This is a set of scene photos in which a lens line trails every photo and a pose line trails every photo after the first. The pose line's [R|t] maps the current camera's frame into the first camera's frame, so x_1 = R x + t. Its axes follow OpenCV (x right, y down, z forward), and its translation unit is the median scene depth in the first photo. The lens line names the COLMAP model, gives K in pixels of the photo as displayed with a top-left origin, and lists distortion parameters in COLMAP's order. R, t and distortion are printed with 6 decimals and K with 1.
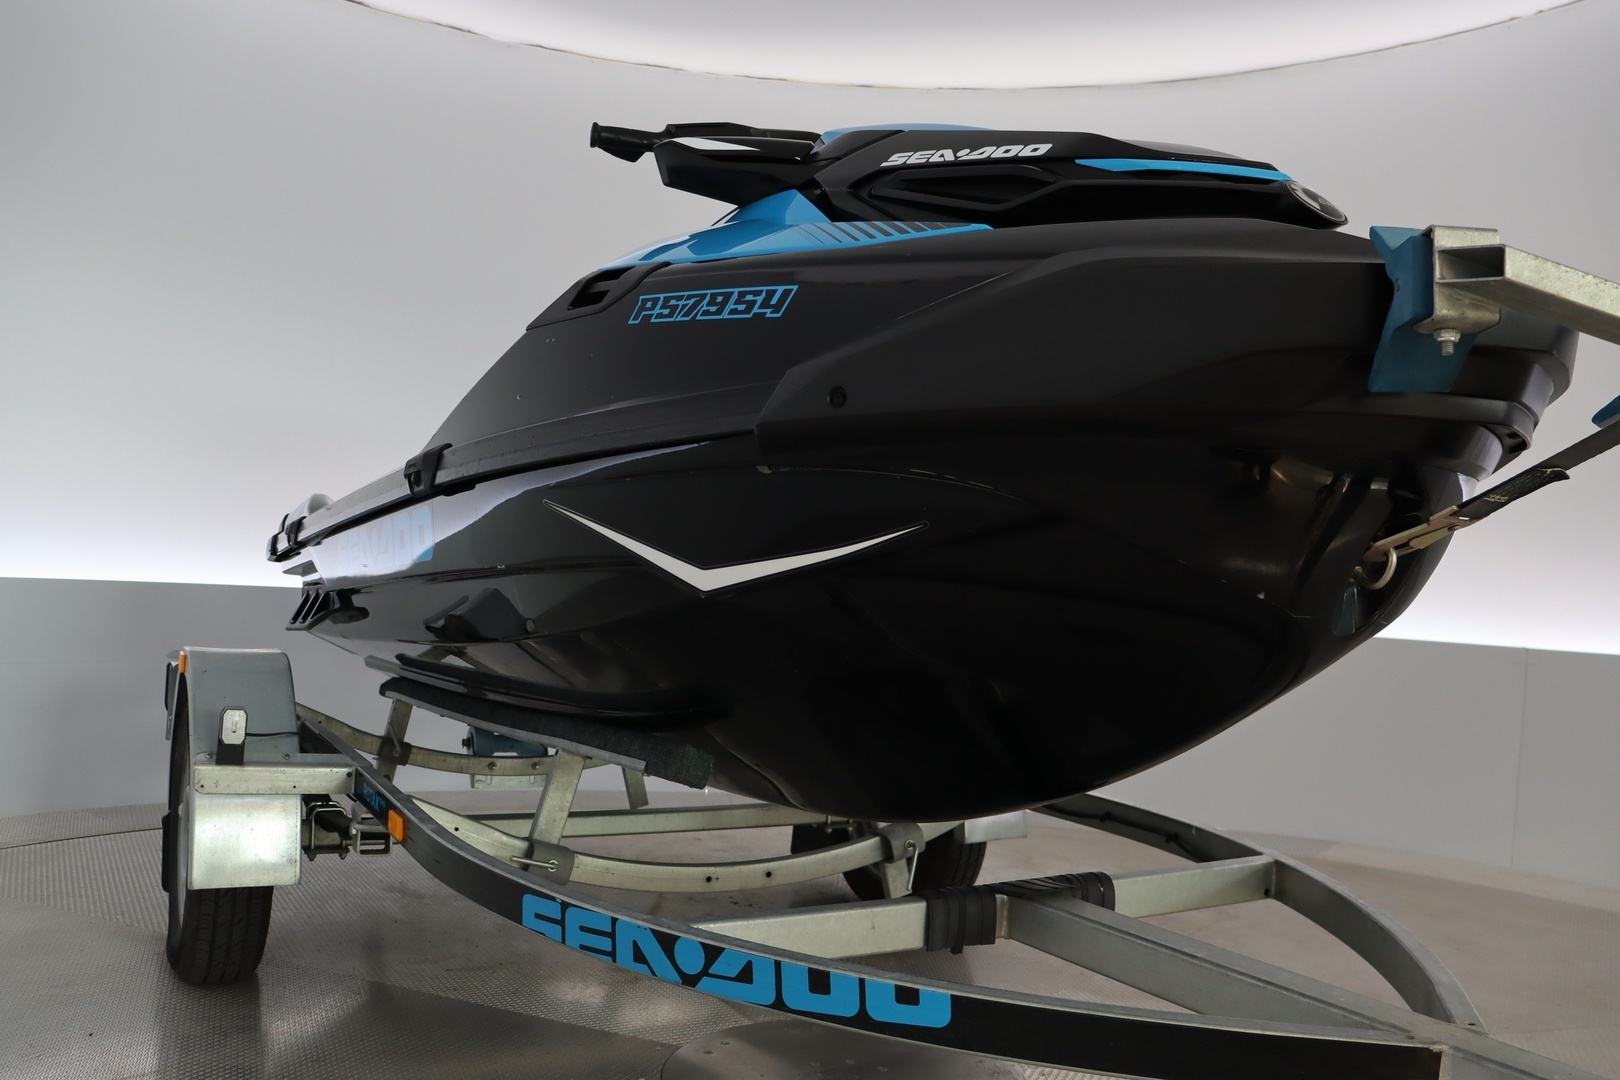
lens RADIAL K [[1333.3, 0, 821.4], [0, 1333.3, 567.0], [0, 0, 1]] dist [-0.180576, 0.179978]
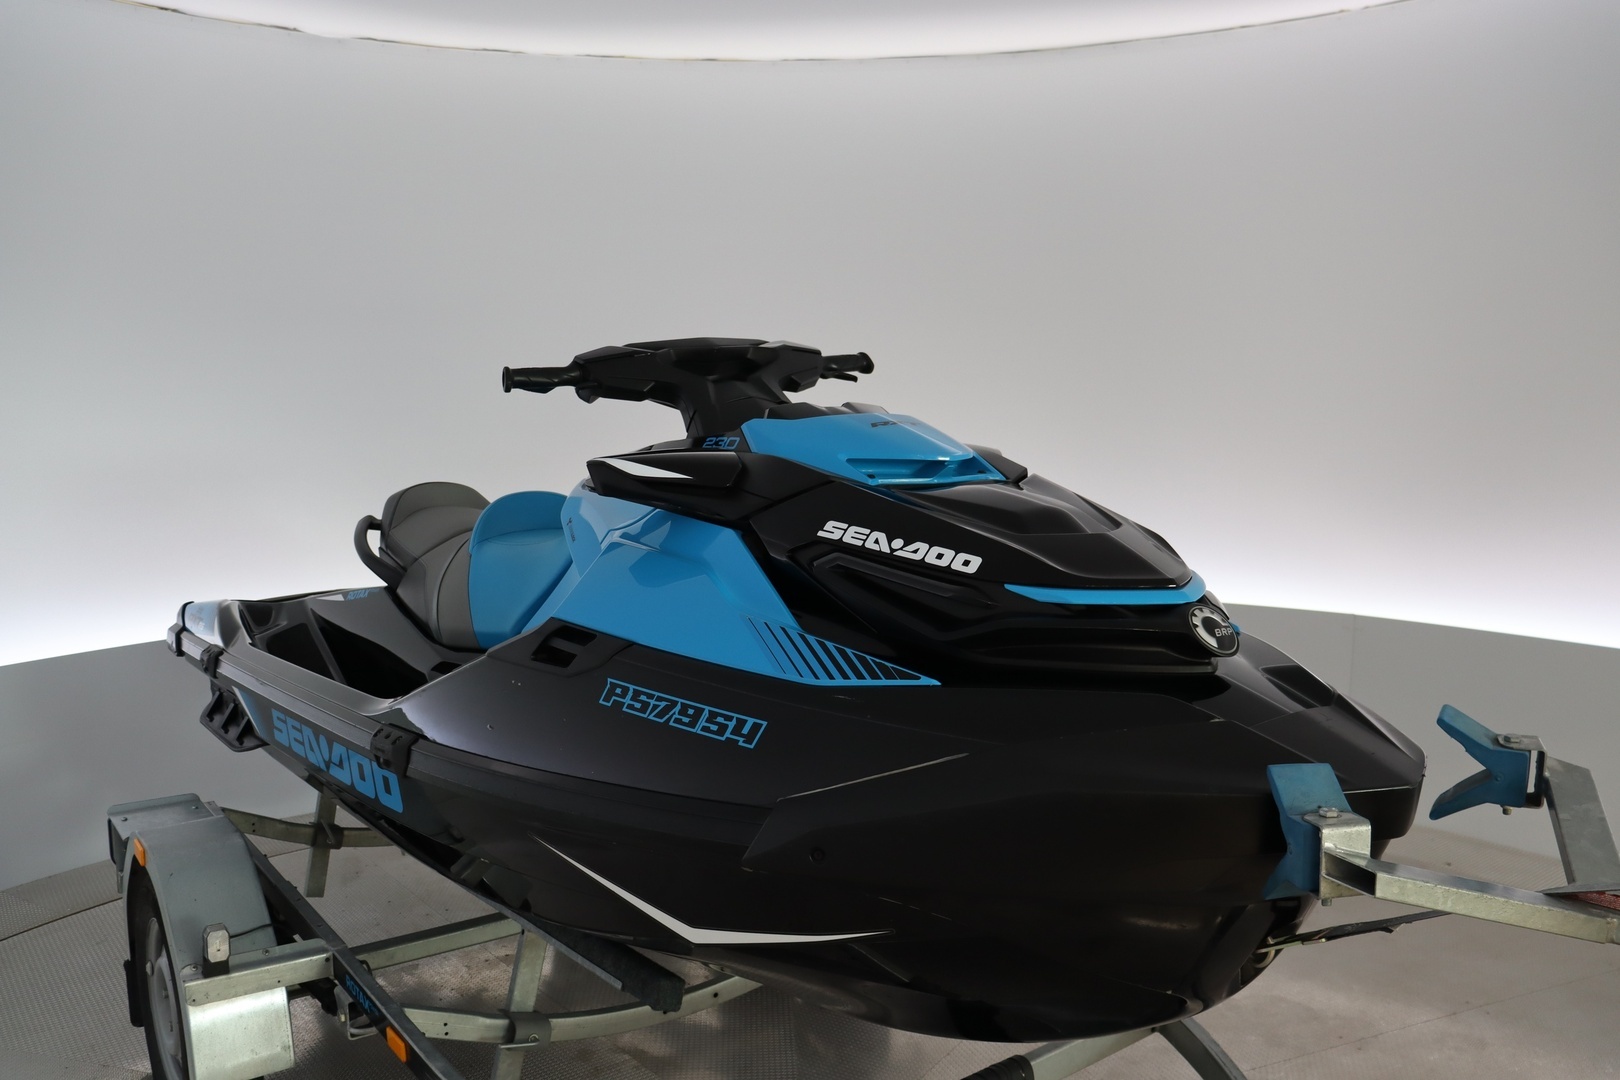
lens RADIAL K [[1333.3, 0, 821.4], [0, 1333.3, 567.0], [0, 0, 1]] dist [-0.180576, 0.179978]
pose [[0.990493, -0.073138, 0.116509, -0.082117], [0.054810, 0.986644, 0.153393, -0.448296], [-0.126172, -0.145549, 0.981273, -0.087086]]
